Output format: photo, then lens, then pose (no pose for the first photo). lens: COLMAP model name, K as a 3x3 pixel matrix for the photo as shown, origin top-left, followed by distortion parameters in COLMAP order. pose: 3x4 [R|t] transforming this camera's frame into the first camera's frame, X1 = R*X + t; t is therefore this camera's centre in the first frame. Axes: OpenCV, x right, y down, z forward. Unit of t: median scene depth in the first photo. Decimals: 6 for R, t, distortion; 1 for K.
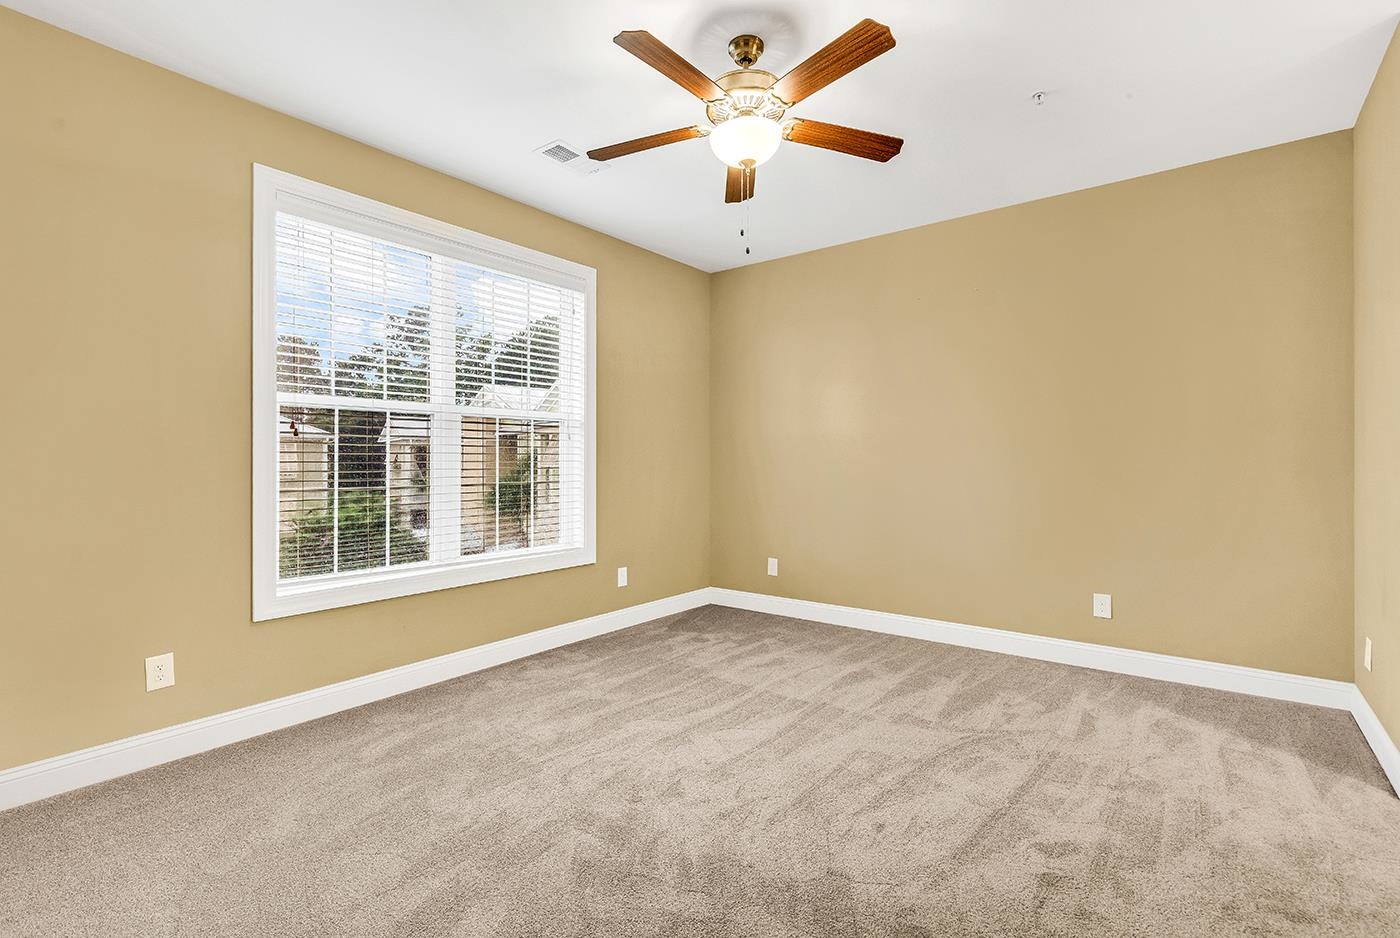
lens RADIAL K [[641.2, 0, 707.2], [0, 641.2, 450.6], [0, 0, 1]] dist [0.003359, 0.000919]
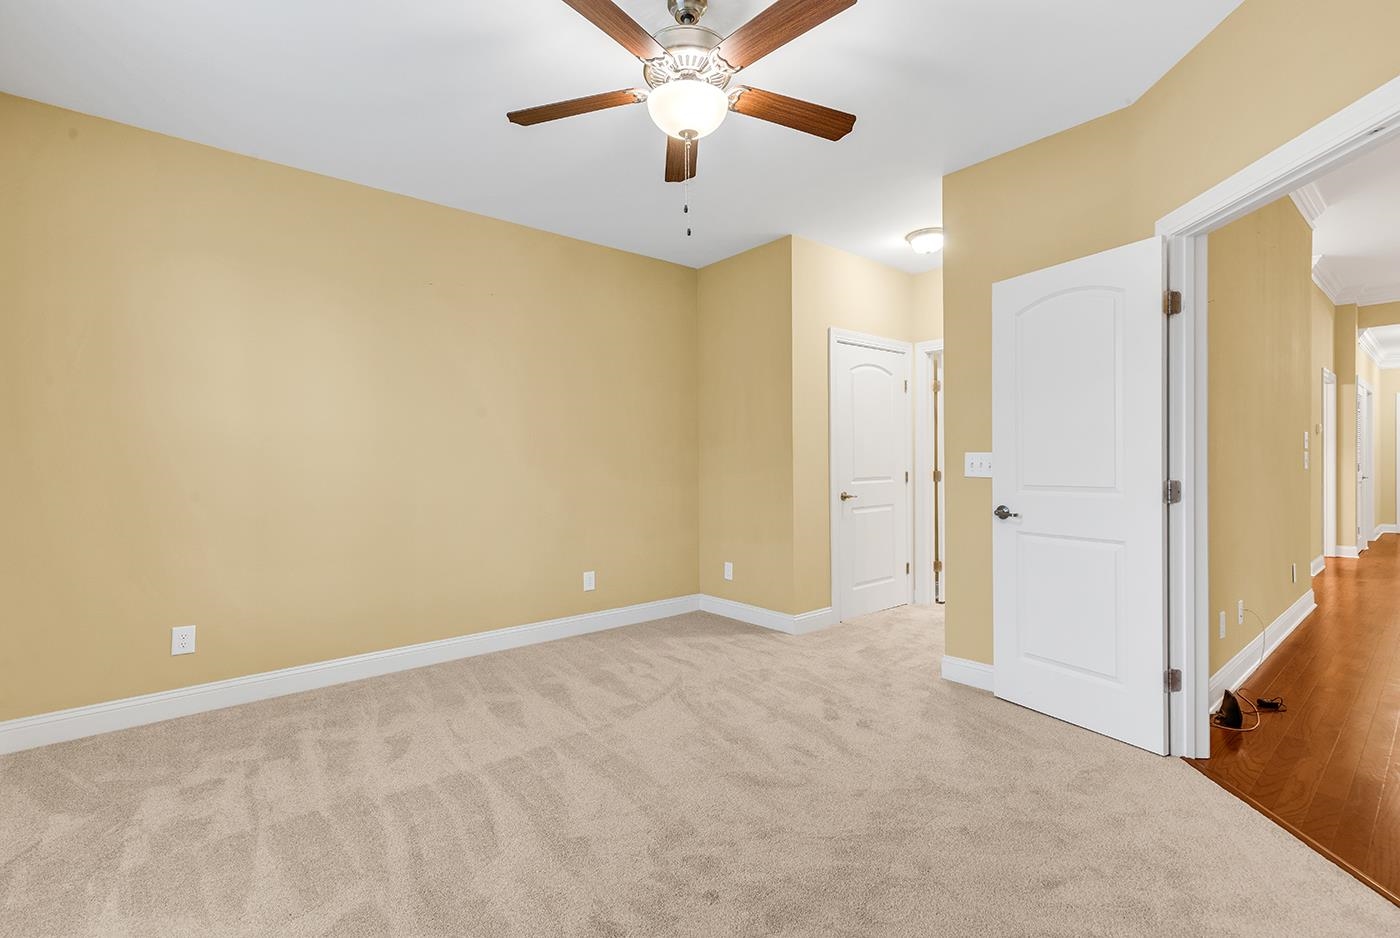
lens RADIAL K [[633.2, 0, 701.9], [0, 633.2, 462.4], [0, 0, 1]] dist [0.003890, 0.000663]
pose [[0.214018, 0.002018, 0.976828, -0.661322], [-0.003442, 0.999993, -0.001311, 0.015553], [-0.976824, -0.003082, 0.214024, 0.652208]]
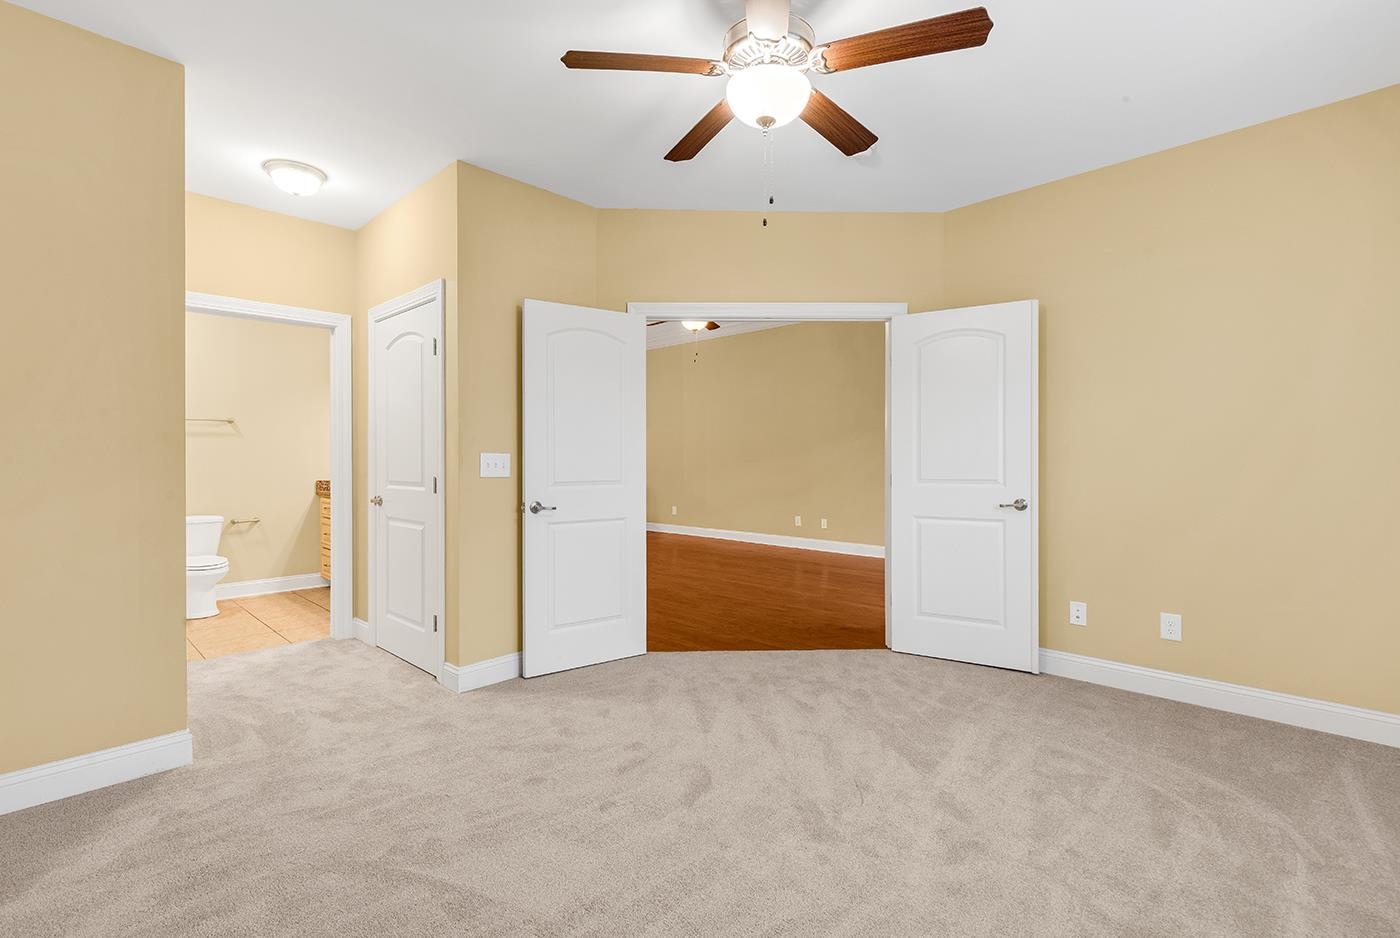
lens RADIAL K [[633.2, 0, 701.9], [0, 633.2, 462.4], [0, 0, 1]] dist [0.003890, 0.000663]
pose [[-0.995110, 0.004719, 0.098656, 0.053818], [0.004272, 0.999980, -0.004749, 0.018383], [-0.098676, -0.004305, -0.995110, 1.529838]]
